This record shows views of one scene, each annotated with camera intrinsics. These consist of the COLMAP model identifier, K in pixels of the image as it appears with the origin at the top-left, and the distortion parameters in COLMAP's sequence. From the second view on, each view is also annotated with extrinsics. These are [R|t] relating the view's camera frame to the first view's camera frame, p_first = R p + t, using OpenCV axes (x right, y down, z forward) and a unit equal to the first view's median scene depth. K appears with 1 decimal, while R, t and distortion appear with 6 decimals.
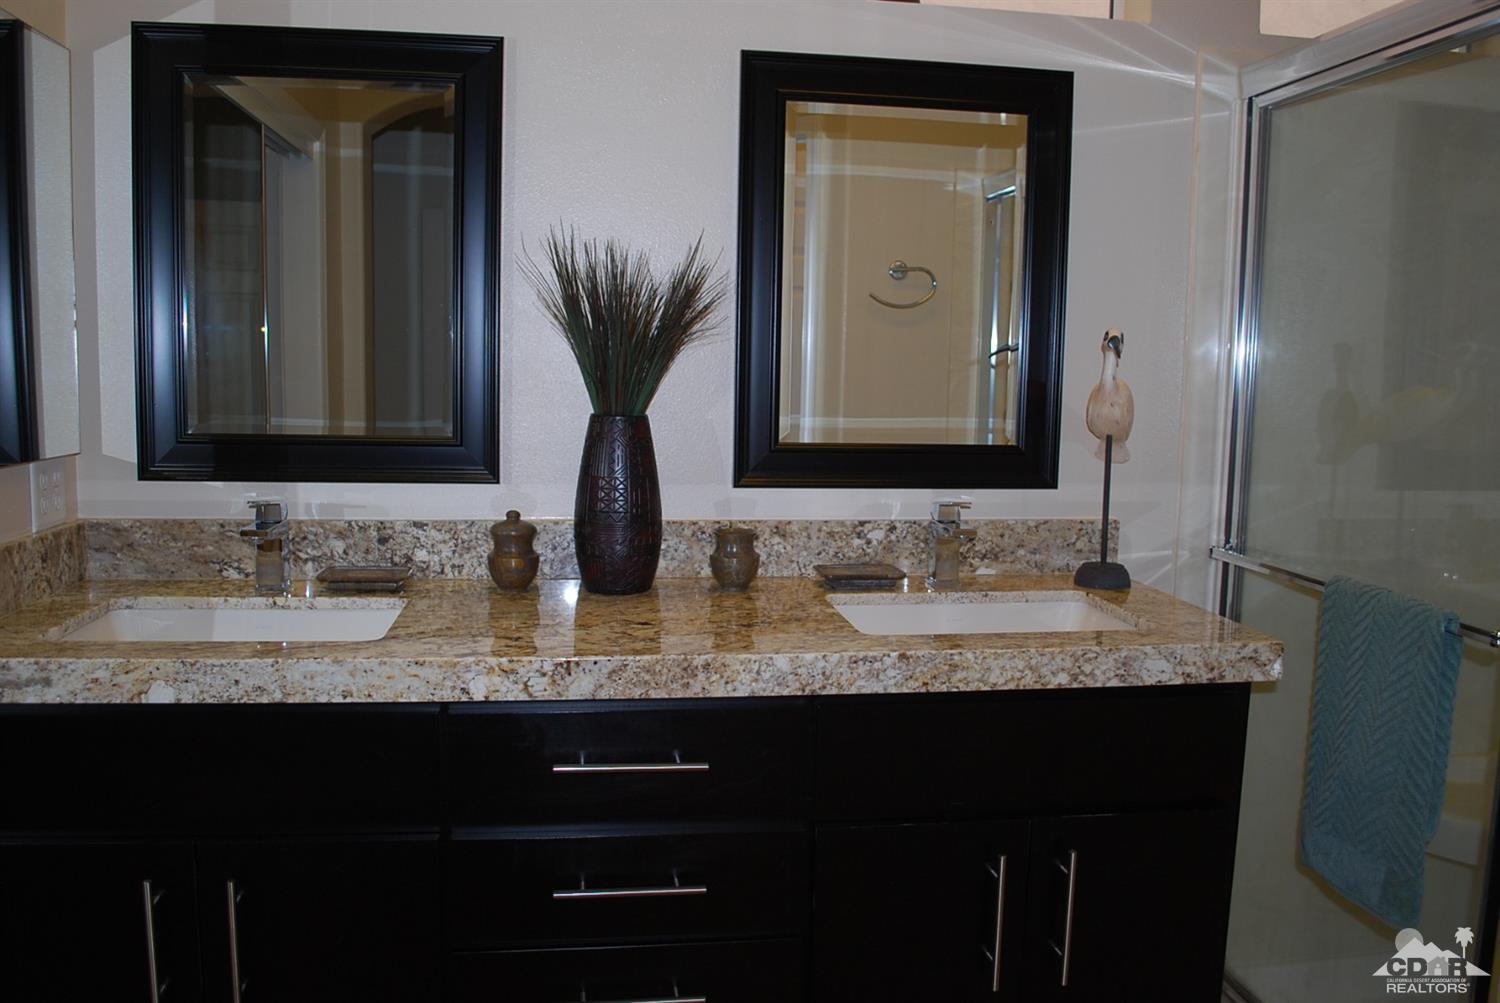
lens RADIAL K [[1182.6, 0, 746.6], [0, 1182.6, 492.2], [0, 0, 1]] dist [-0.084560, 0.012740]
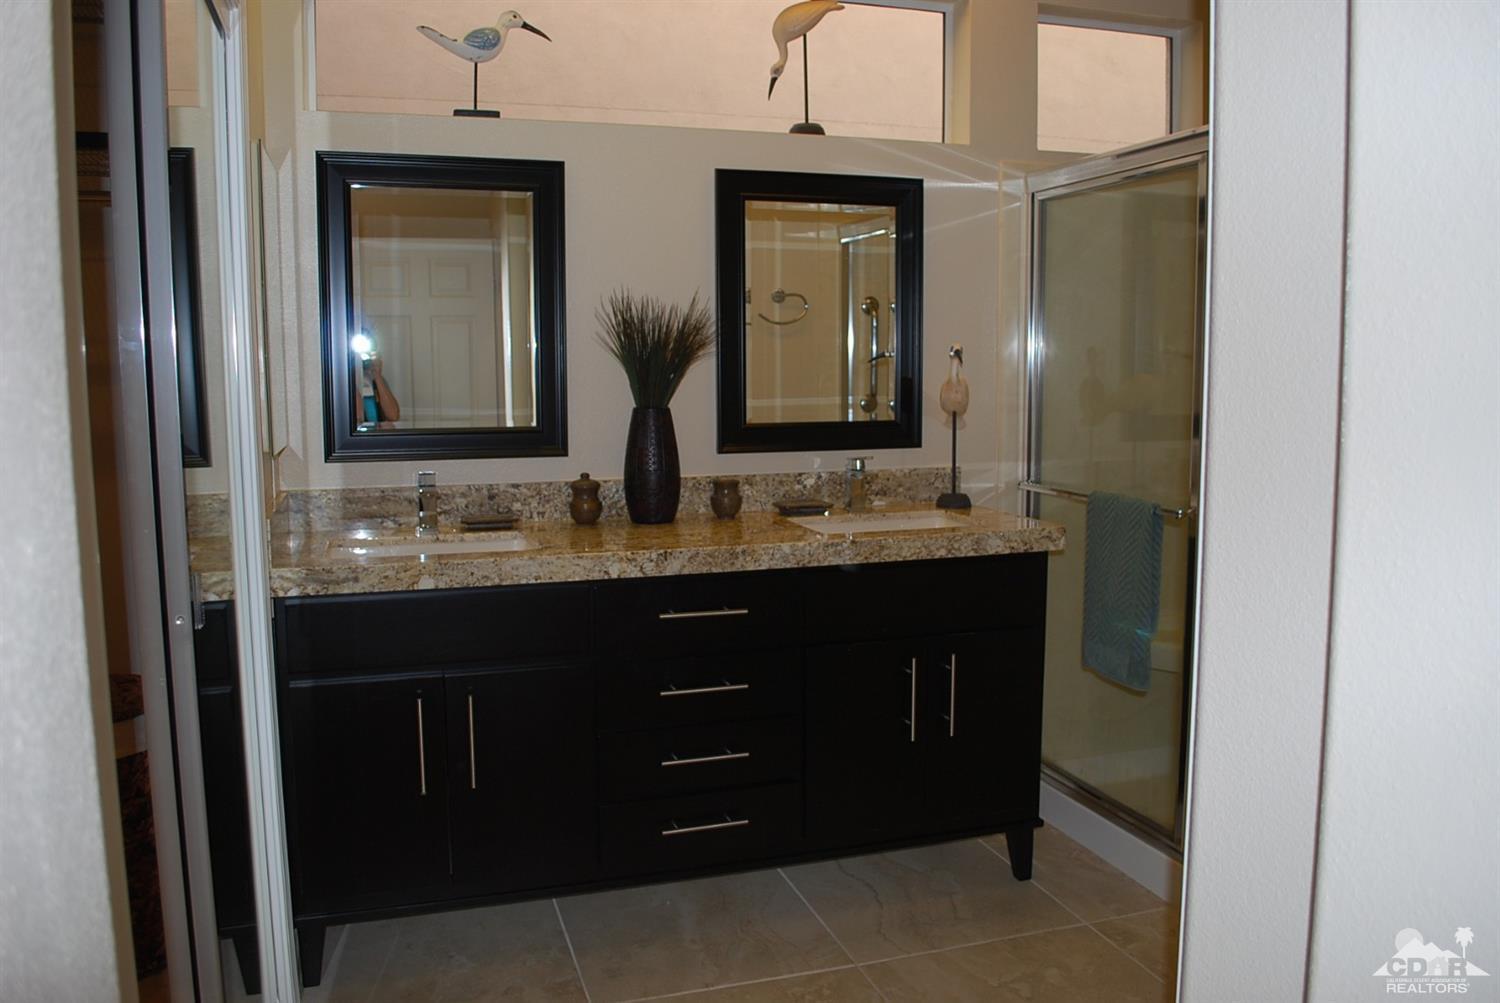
lens RADIAL K [[1182.6, 0, 746.6], [0, 1182.6, 492.2], [0, 0, 1]] dist [-0.084560, 0.012740]
pose [[0.985265, -0.042925, 0.165559, -0.242192], [0.042533, 0.999078, 0.005917, 0.040053], [-0.165660, 0.001212, 0.986182, -0.536753]]
